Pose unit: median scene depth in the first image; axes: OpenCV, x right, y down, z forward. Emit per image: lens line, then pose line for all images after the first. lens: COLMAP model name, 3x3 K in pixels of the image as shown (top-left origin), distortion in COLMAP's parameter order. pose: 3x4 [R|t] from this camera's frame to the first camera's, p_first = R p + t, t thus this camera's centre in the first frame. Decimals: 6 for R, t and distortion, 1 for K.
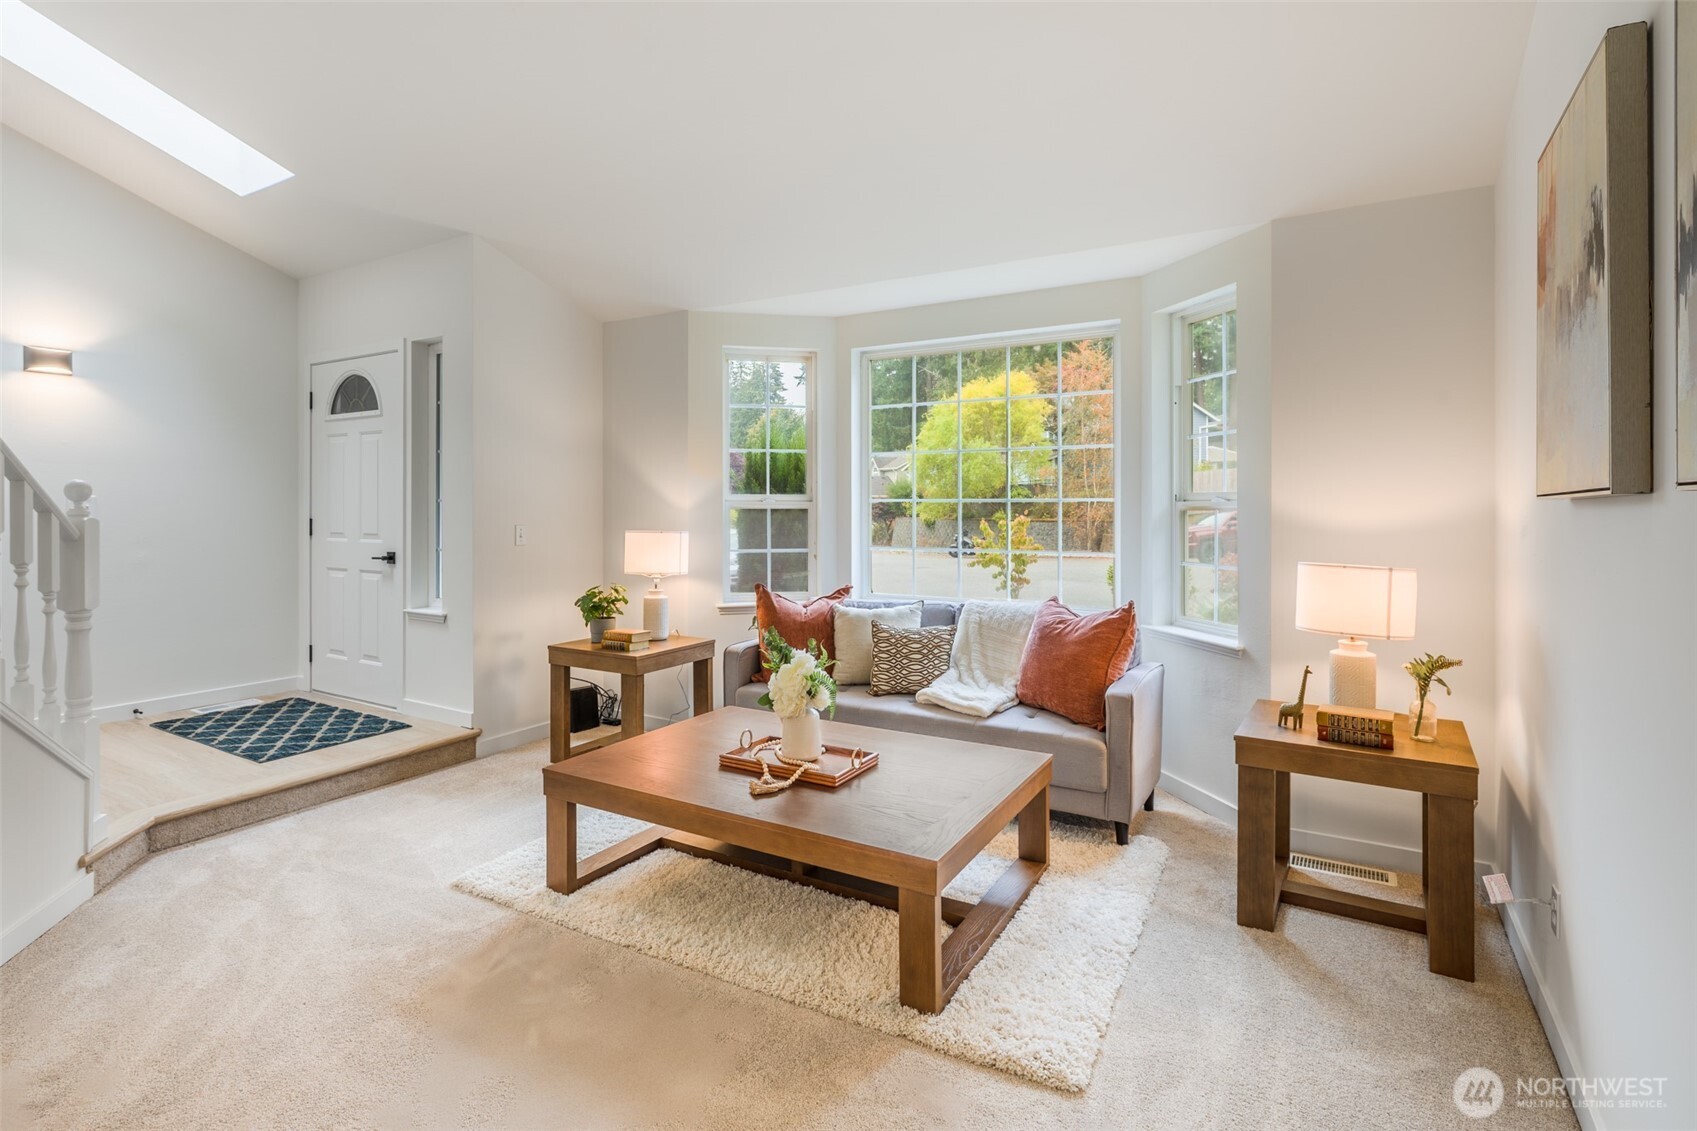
lens RADIAL K [[855.4, 0, 796.2], [0, 855.4, 506.4], [0, 0, 1]] dist [-0.004085, 0.000633]
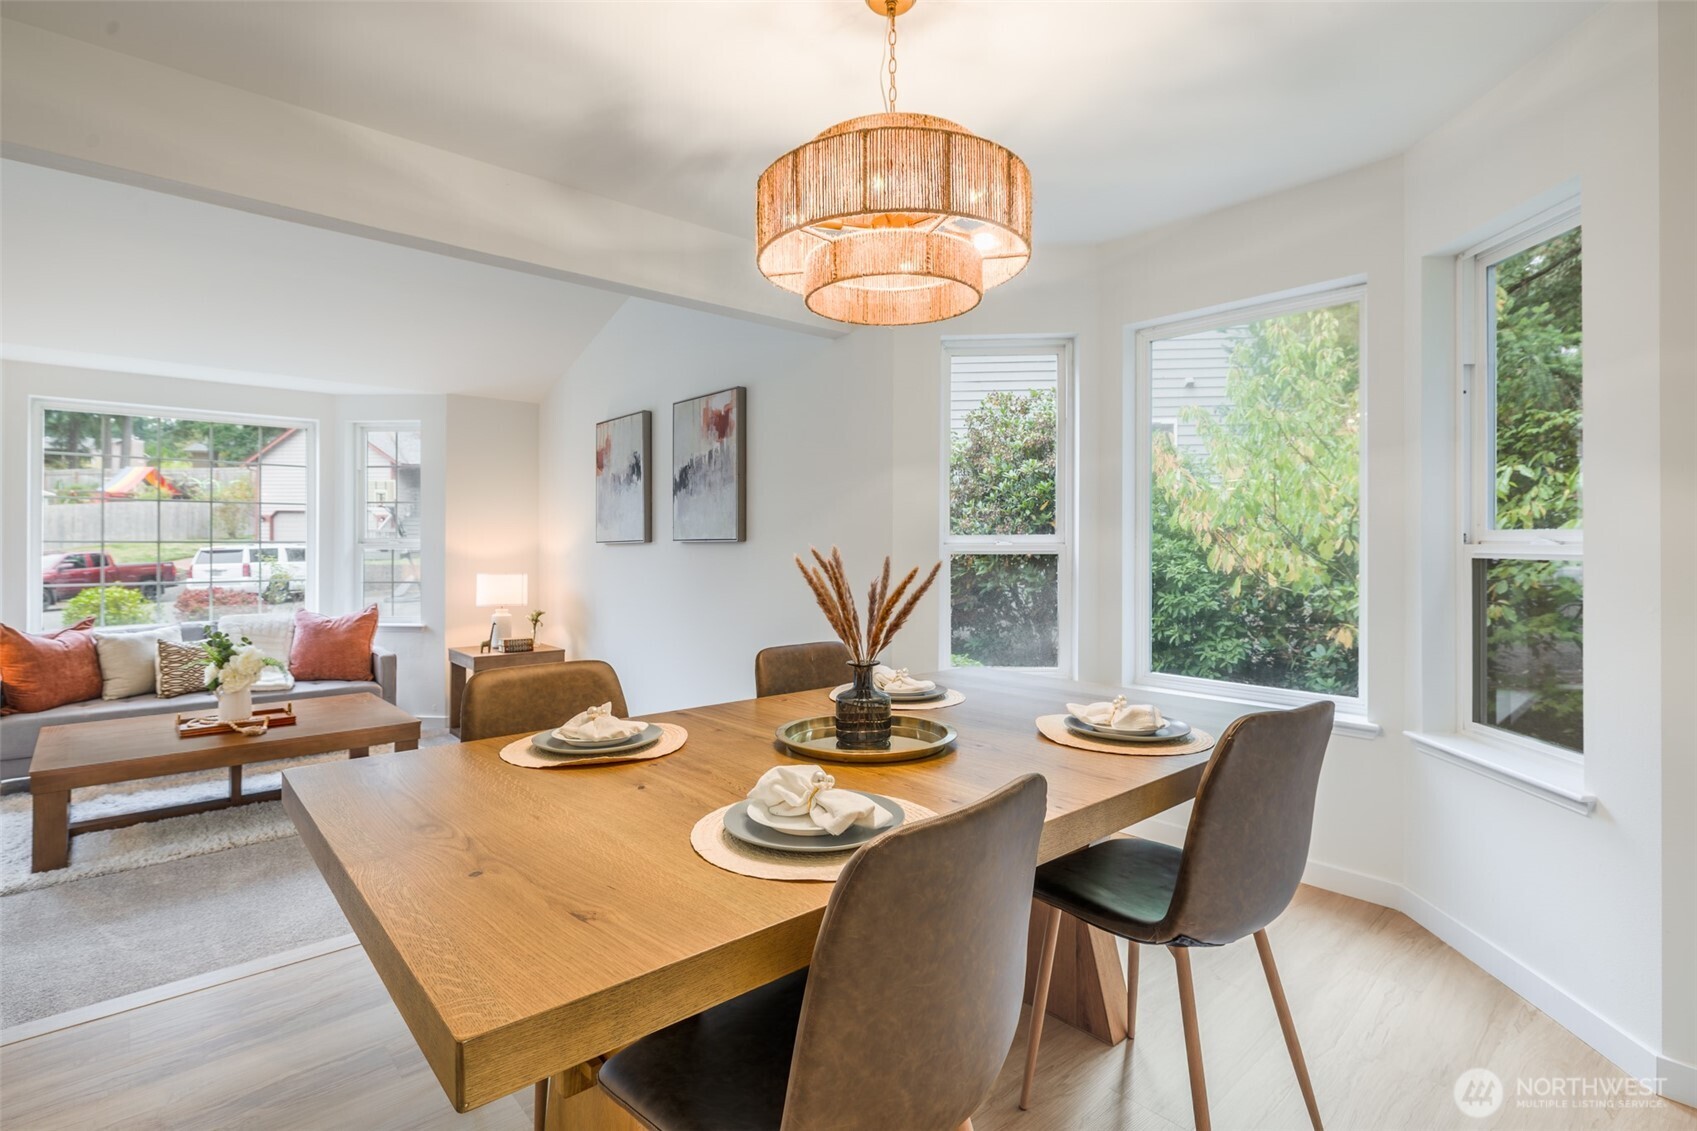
lens RADIAL K [[814.8, 0, 800.0], [0, 814.8, 542.8], [0, 0, 1]] dist [-0.002054, 0.000104]
pose [[0.307584, 0.006192, 0.951501, -0.884265], [0.003331, 0.999966, -0.007584, 0.008153], [-0.951515, 0.005502, 0.307553, -0.283403]]
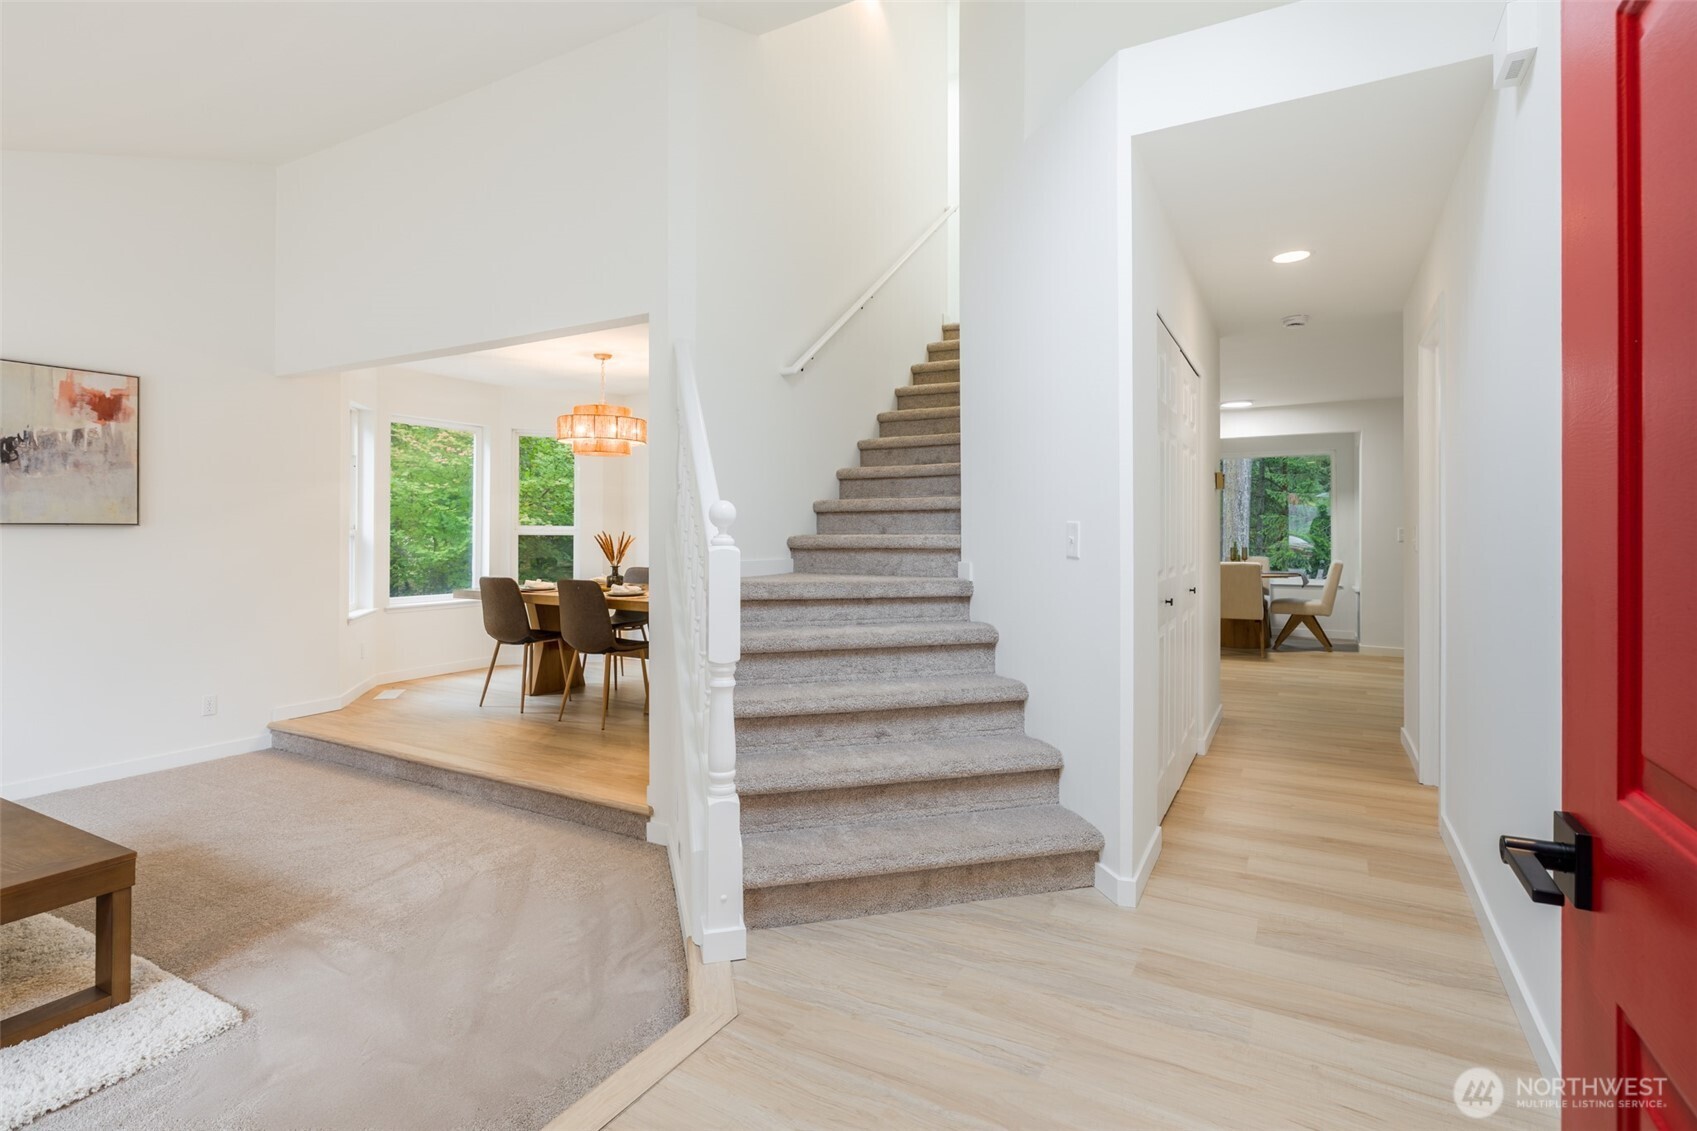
lens RADIAL K [[819.2, 0, 846.9], [0, 819.2, 529.1], [0, 0, 1]] dist [-0.003293, -0.000625]
pose [[-0.999158, 0.001785, -0.040993, -0.797835], [0.001724, 0.999997, 0.001537, 0.000575], [0.040996, 0.001465, -0.999158, 1.497292]]
